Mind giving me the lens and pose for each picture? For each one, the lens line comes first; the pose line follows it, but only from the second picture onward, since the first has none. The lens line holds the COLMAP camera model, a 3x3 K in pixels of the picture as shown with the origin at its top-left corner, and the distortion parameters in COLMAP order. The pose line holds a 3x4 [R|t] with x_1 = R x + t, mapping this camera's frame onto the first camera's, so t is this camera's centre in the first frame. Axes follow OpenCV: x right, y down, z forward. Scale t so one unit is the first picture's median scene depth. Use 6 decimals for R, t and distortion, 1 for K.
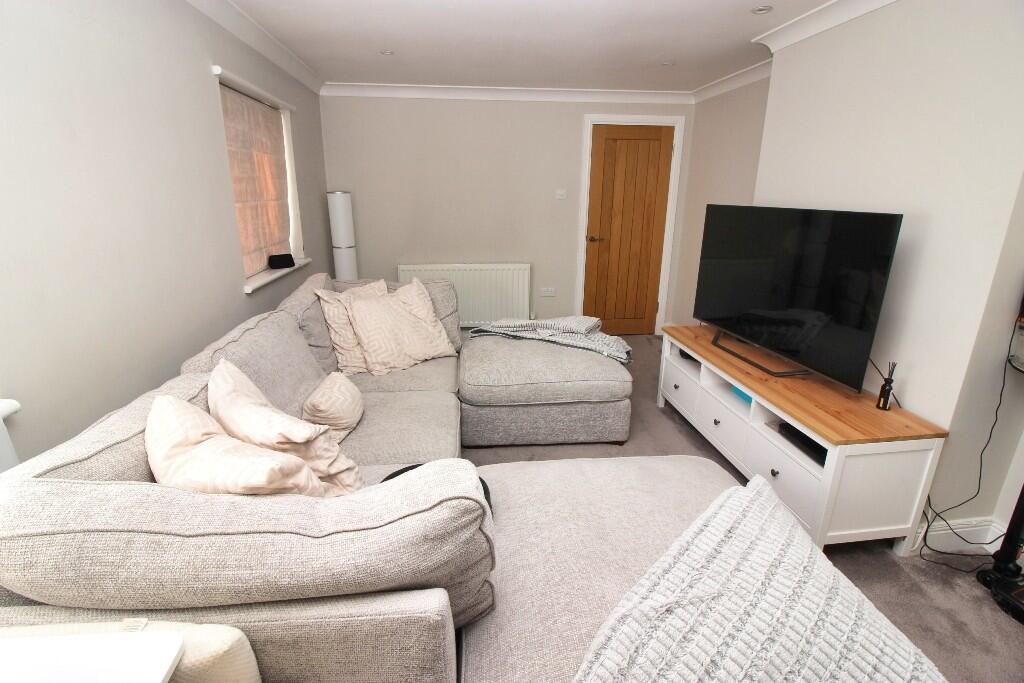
lens RADIAL K [[485.0, 0, 512.3], [0, 485.0, 340.0], [0, 0, 1]] dist [-0.000083, -0.000048]
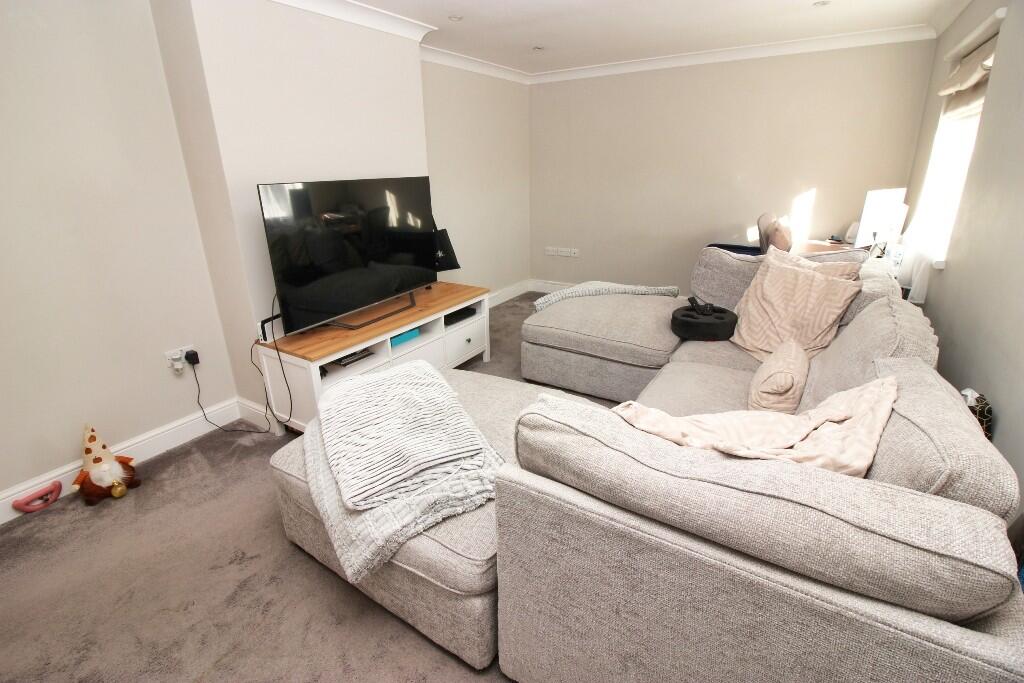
lens RADIAL K [[485.0, 0, 511.0], [0, 485.0, 341.2], [0, 0, 1]] dist [-0.000083, -0.000048]
pose [[-0.779455, -0.221458, 0.586009, -0.443664], [0.188950, 0.808759, 0.556962, -0.518798], [-0.597284, 0.544853, -0.588547, 1.641762]]
